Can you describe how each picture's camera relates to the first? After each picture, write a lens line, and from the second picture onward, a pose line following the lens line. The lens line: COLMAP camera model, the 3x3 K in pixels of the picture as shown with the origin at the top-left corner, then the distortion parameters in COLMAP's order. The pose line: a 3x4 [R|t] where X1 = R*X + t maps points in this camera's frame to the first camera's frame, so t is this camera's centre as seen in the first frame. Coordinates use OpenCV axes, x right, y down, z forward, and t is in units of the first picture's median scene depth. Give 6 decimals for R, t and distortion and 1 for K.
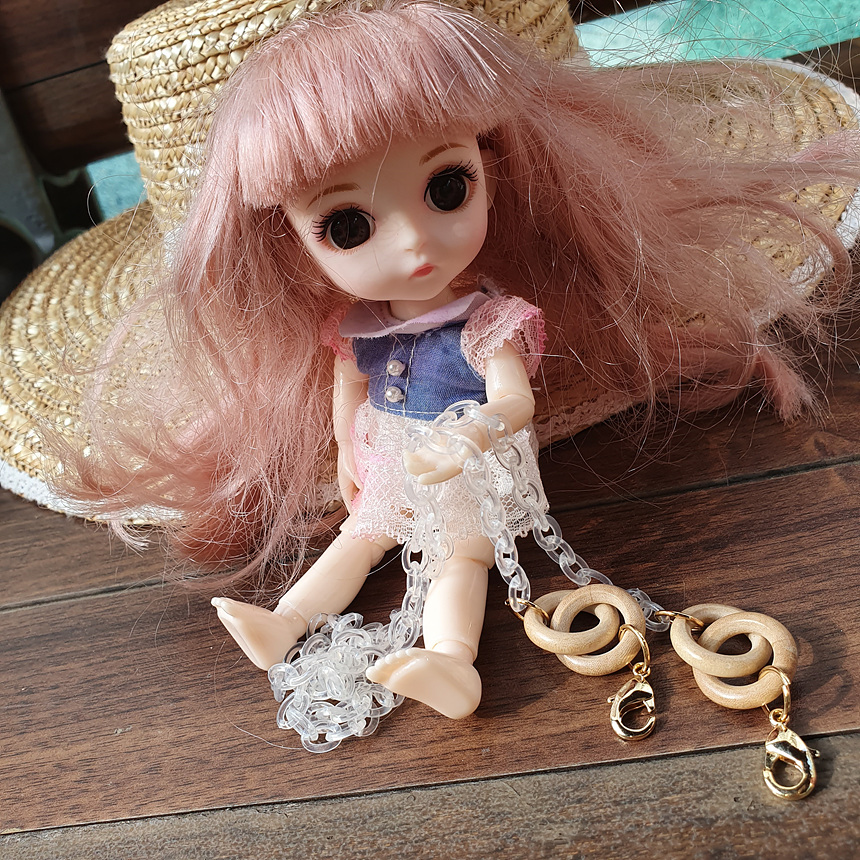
lens RADIAL K [[984.7, 0, 430.0], [0, 984.7, 430.0], [0, 0, 1]] dist [-0.014743, -0.053781]
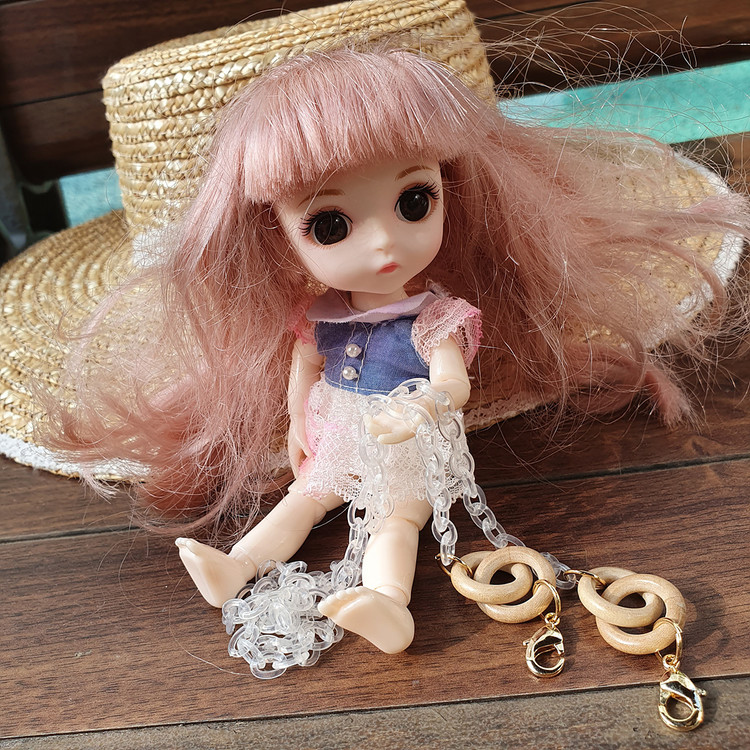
lens RADIAL K [[864.4, 0, 375.0], [0, 864.4, 375.0], [0, 0, 1]] dist [-0.036471, -0.001614]
pose [[0.994235, 0.080723, 0.070573, -0.080595], [-0.073884, 0.992762, -0.094678, 0.061801], [-0.077705, 0.088918, 0.993003, -0.021751]]
